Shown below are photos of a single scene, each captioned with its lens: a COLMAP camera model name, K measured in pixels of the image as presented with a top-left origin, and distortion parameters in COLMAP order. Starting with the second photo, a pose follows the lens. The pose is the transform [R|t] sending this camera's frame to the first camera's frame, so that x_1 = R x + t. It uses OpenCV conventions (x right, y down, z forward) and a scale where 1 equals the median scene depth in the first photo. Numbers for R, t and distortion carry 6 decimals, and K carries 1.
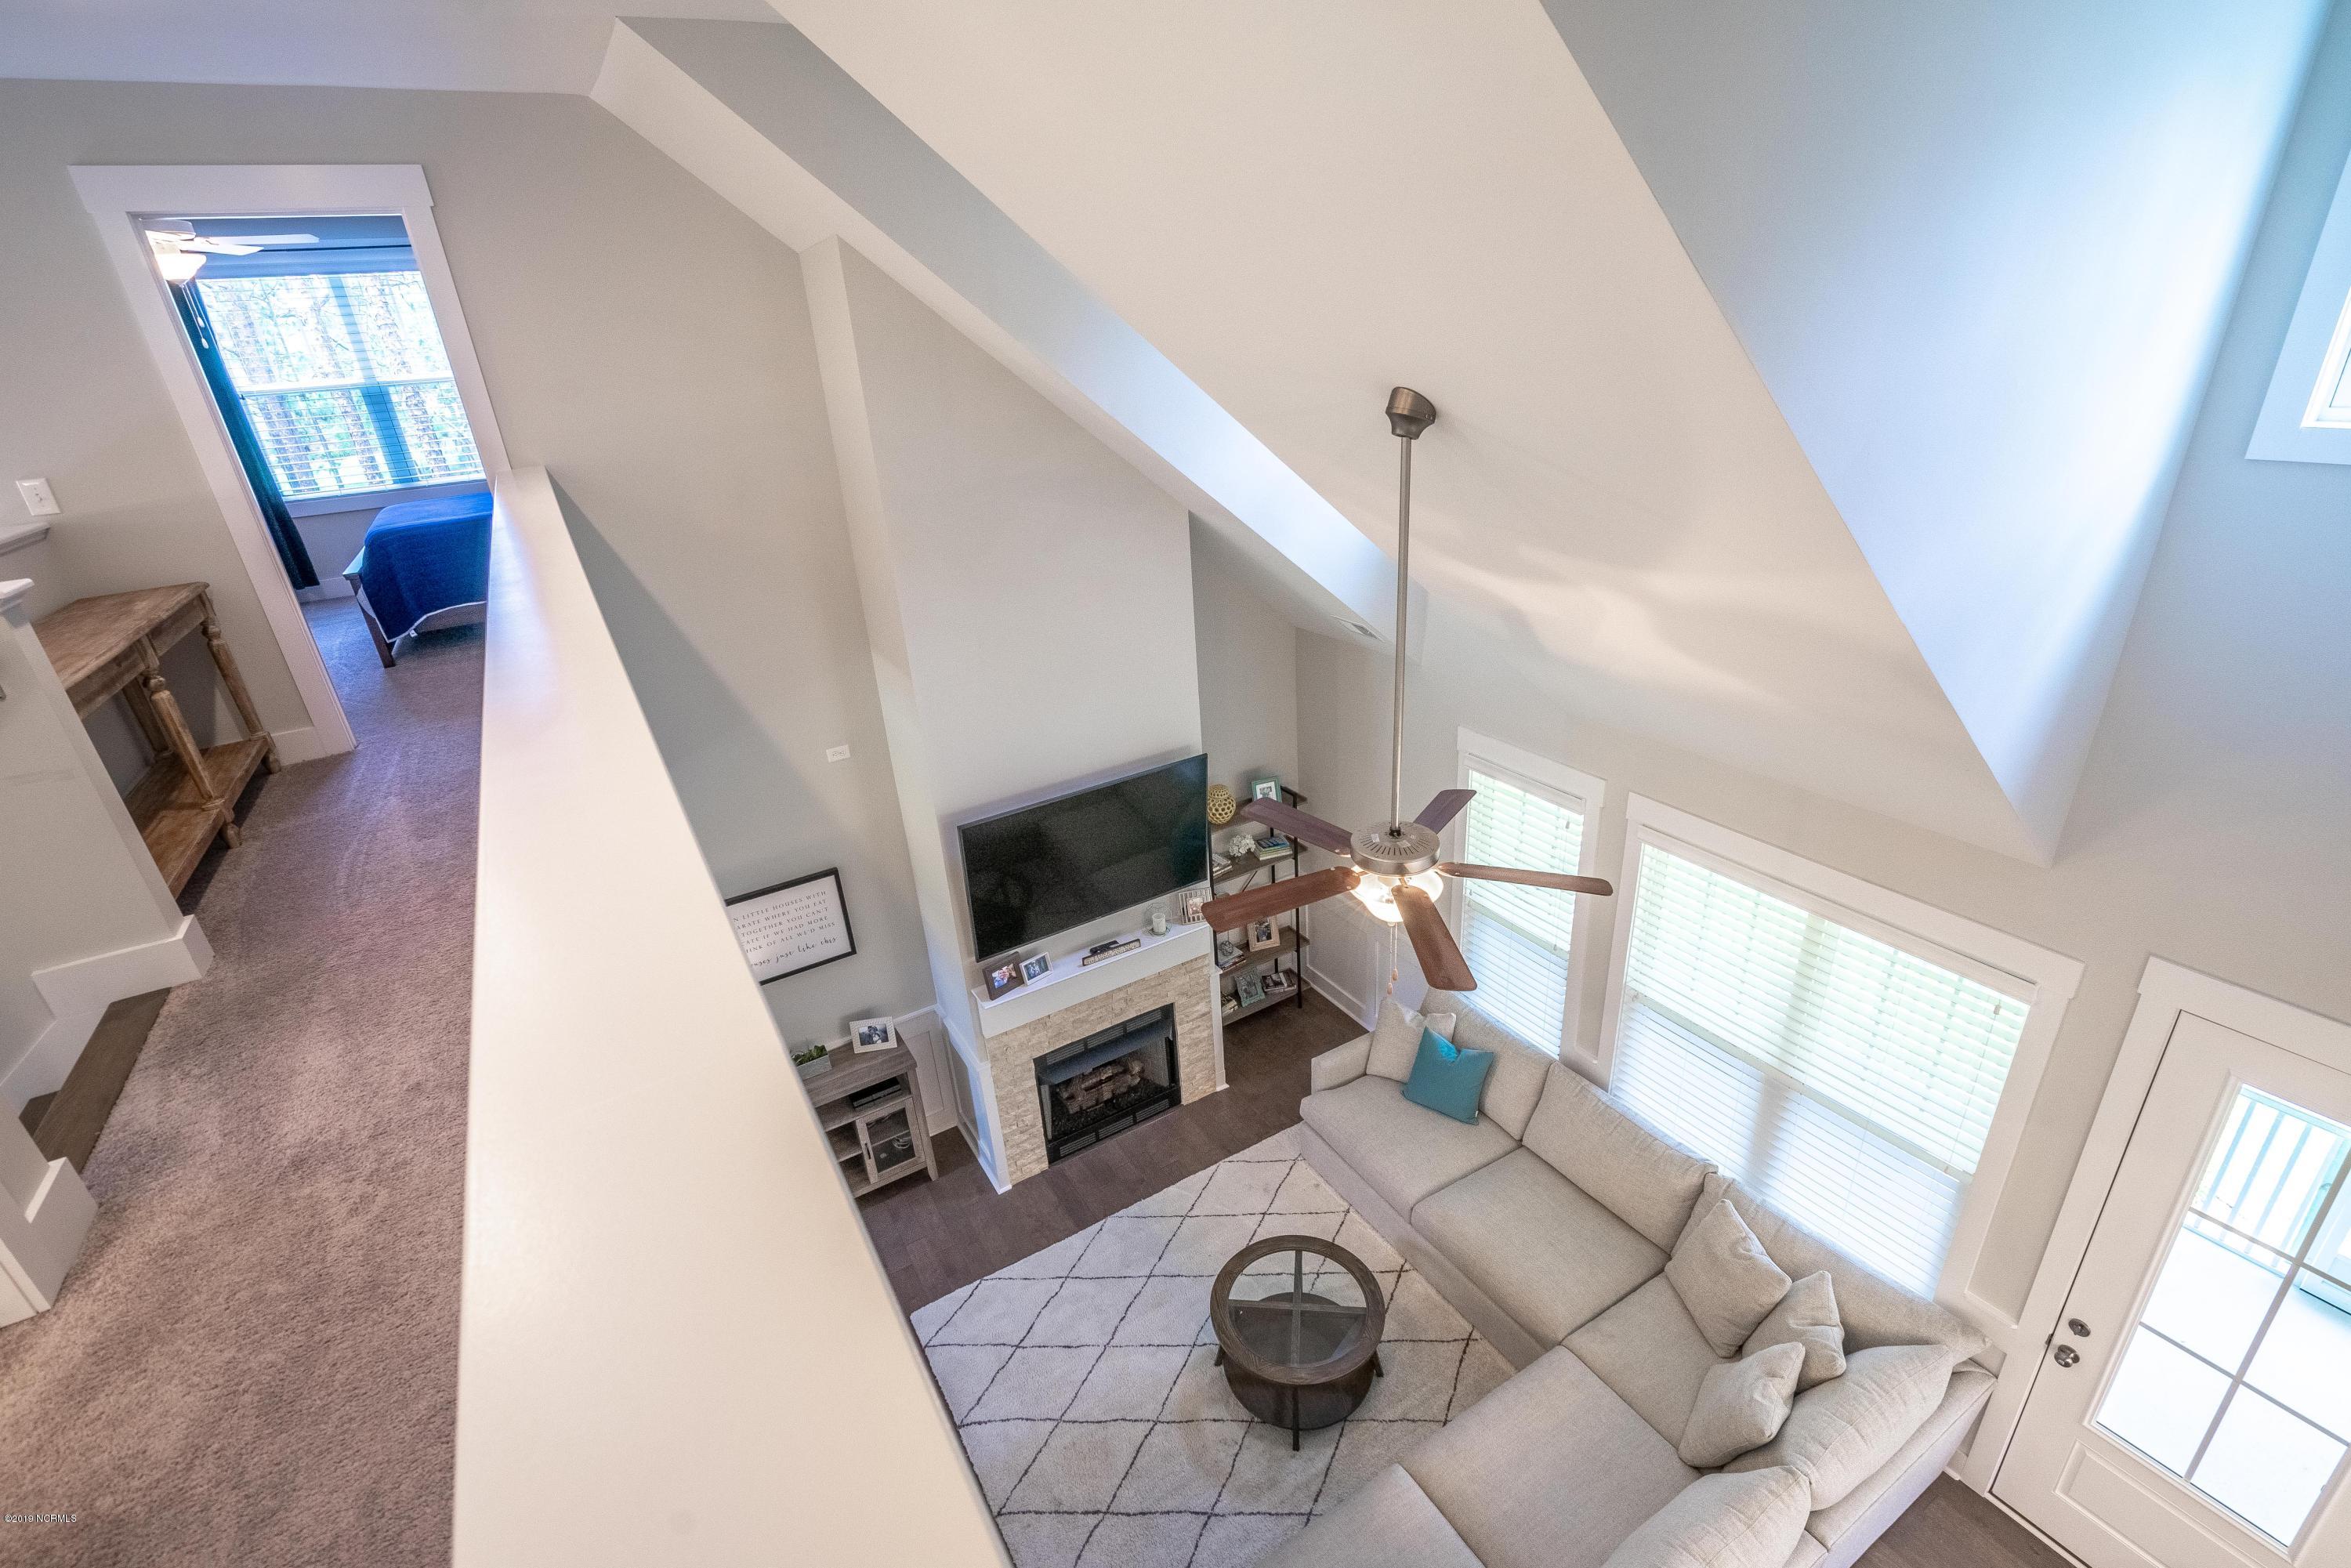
lens RADIAL K [[1062.6, 0, 1174.2], [0, 1062.6, 791.2], [0, 0, 1]] dist [-0.000235, 0.000375]
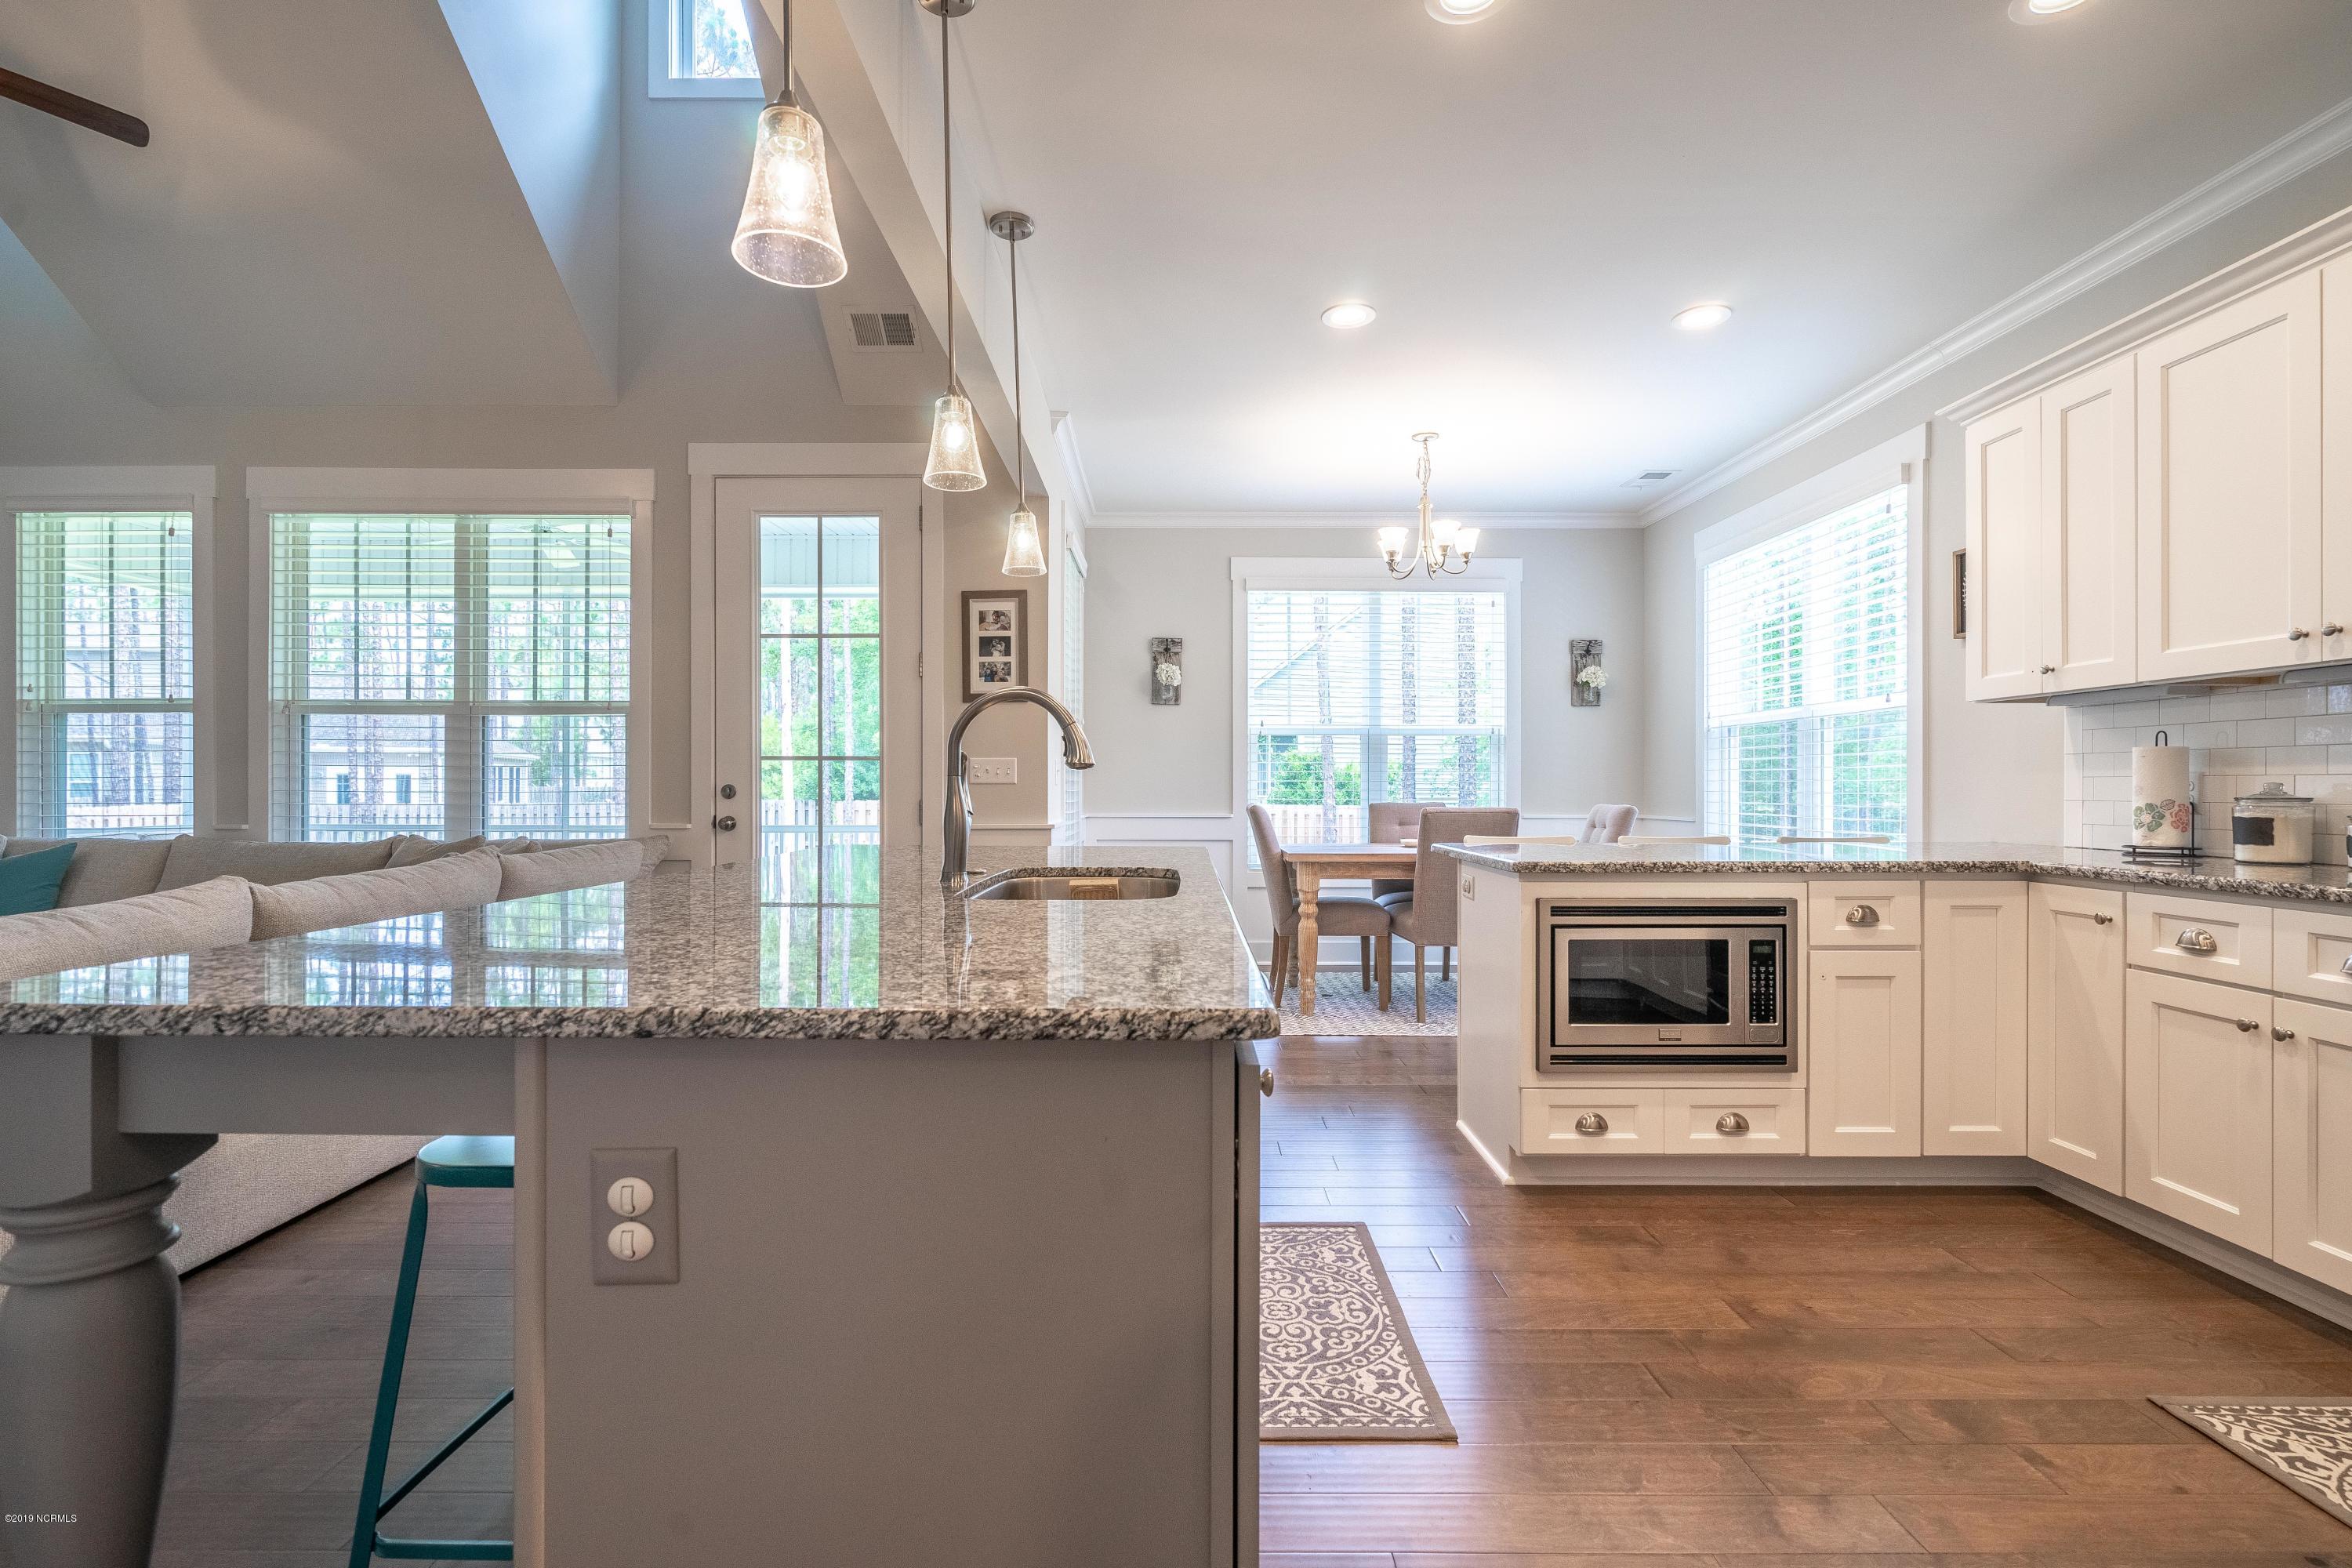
lens RADIAL K [[1057.9, 0, 1177.3], [0, 1057.9, 788.3], [0, 0, 1]] dist [-0.003550, 0.000636]
pose [[0.512210, 0.066569, 0.856277, 0.058588], [0.325067, 0.907796, -0.265023, 0.629611], [-0.794967, 0.414095, 0.443343, 0.044710]]
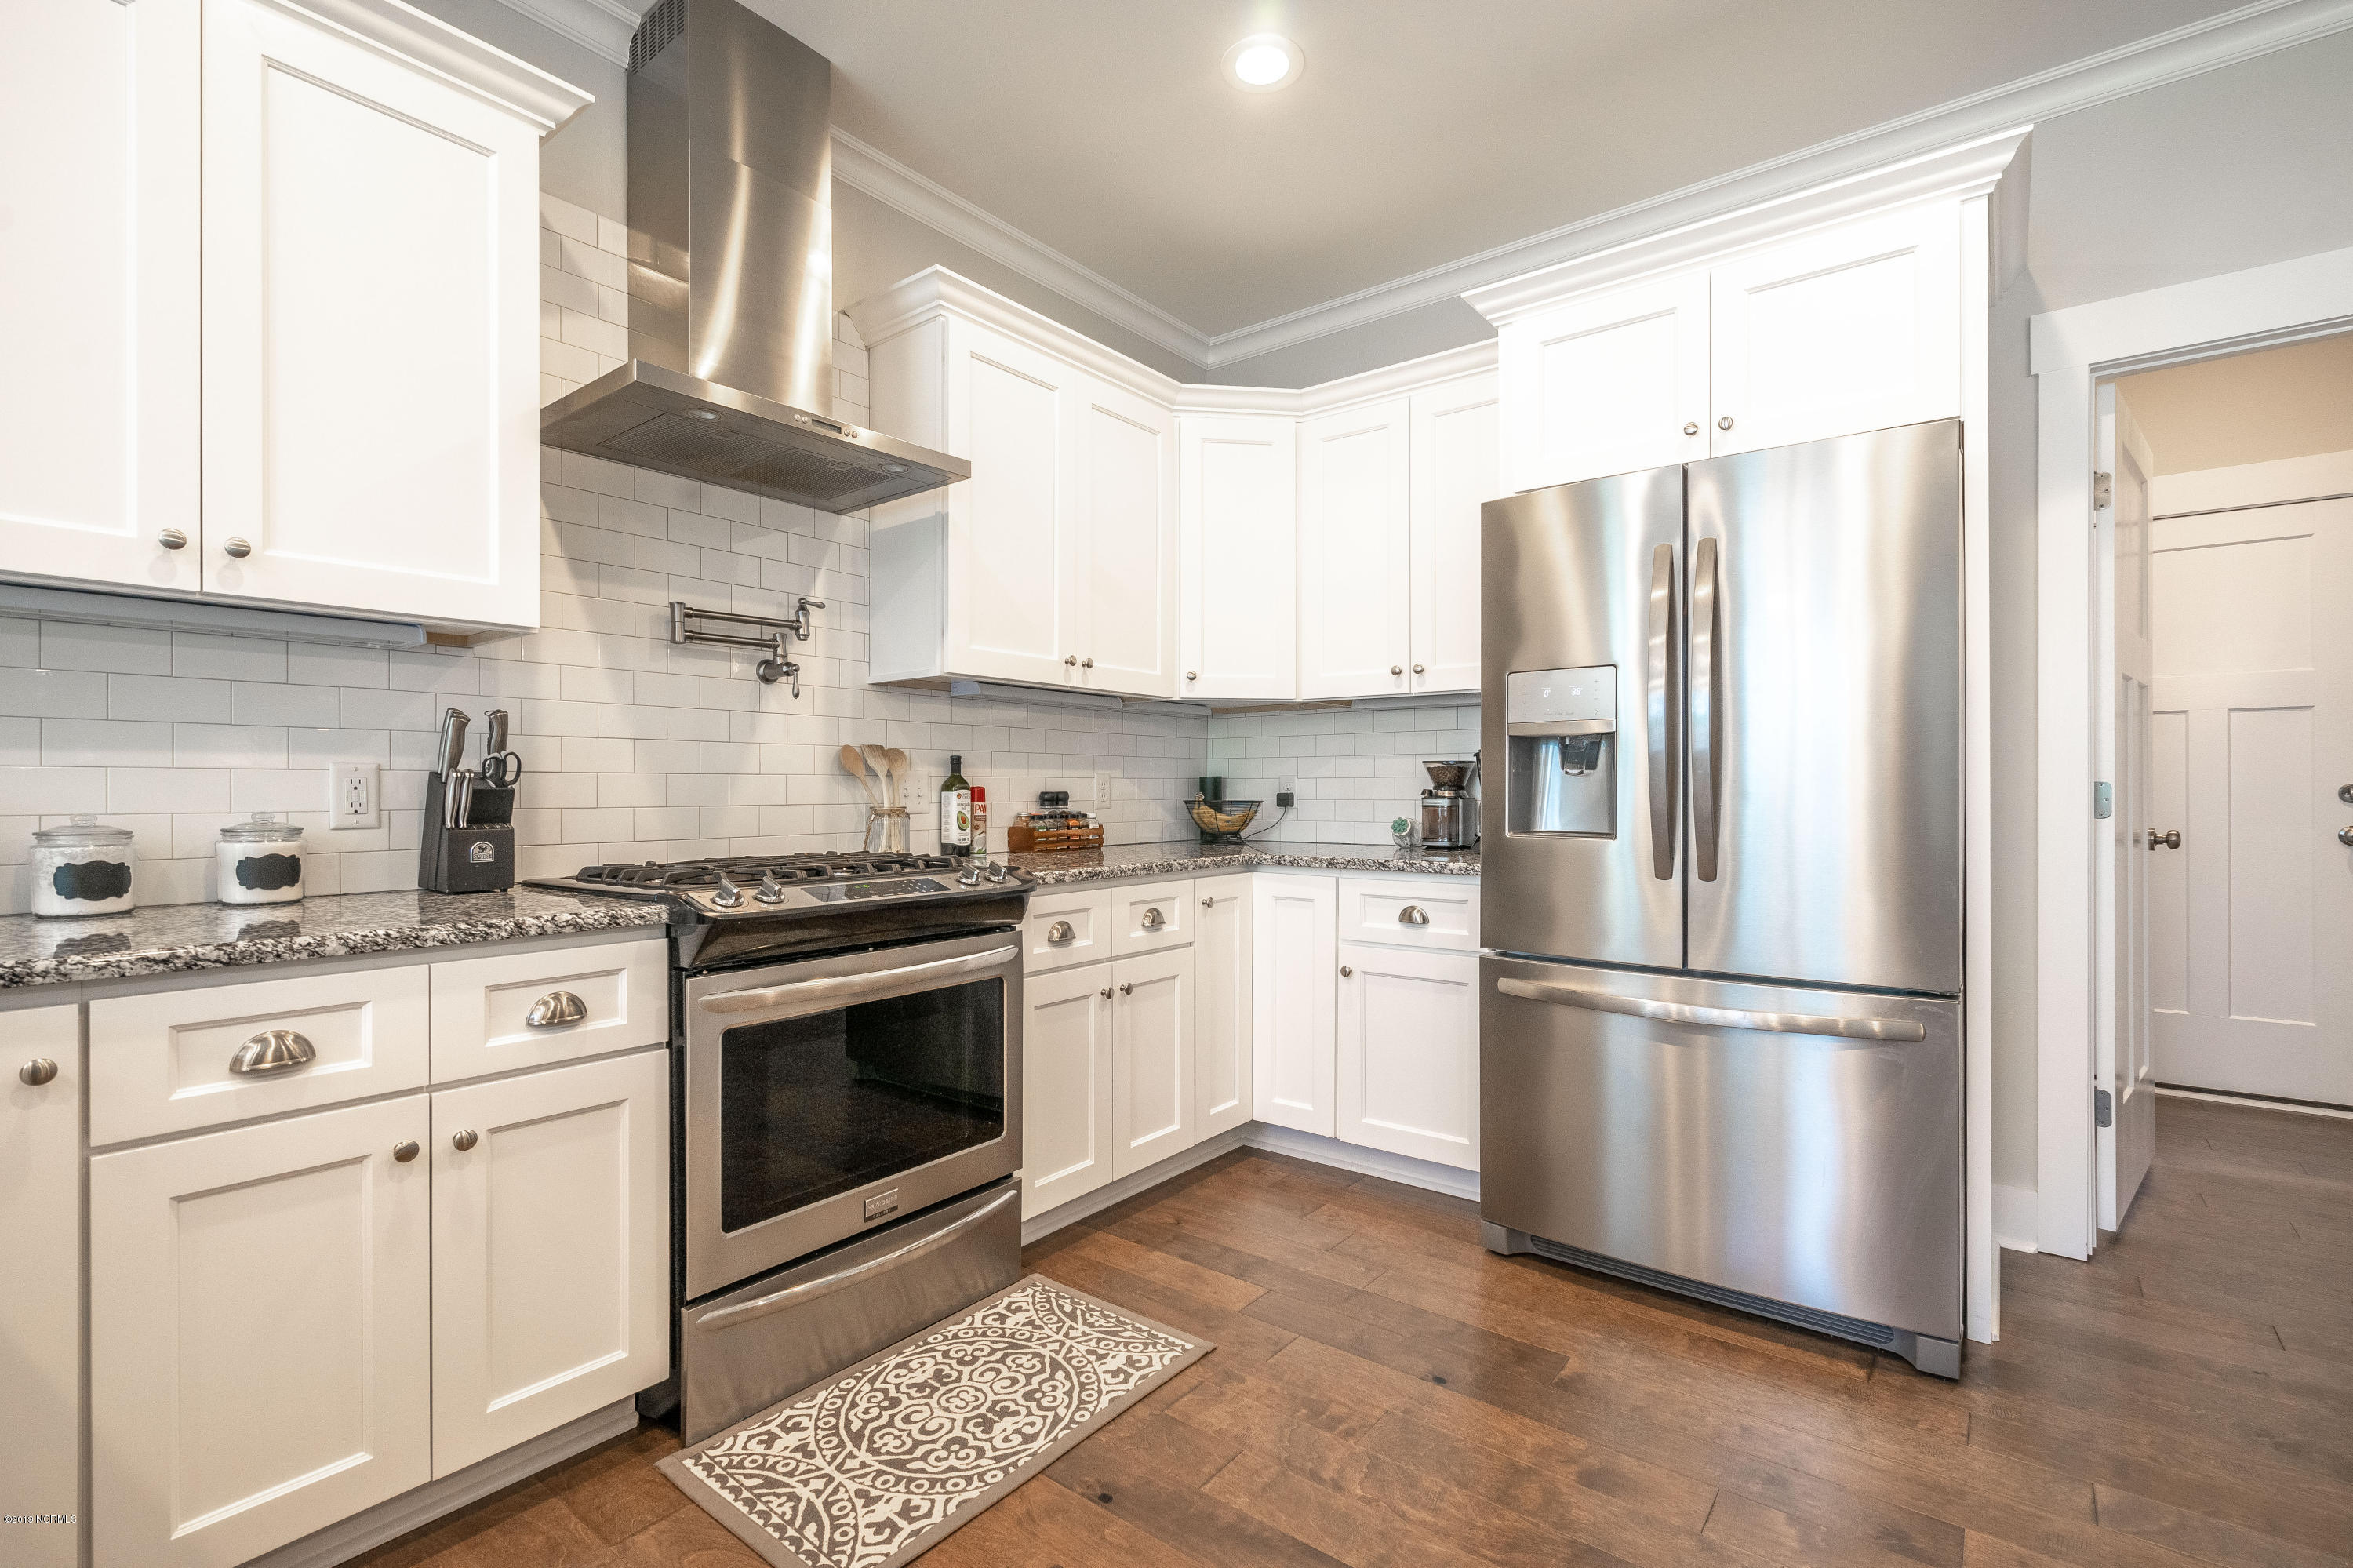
lens RADIAL K [[1063.0, 0, 1174.6], [0, 1063.0, 790.6], [0, 0, 1]] dist [-0.011021, 0.000320]
pose [[-0.930957, 0.068987, -0.358553, 0.481157], [-0.090006, 0.908329, 0.408458, 0.541493], [0.353862, 0.412528, -0.839406, 0.173160]]
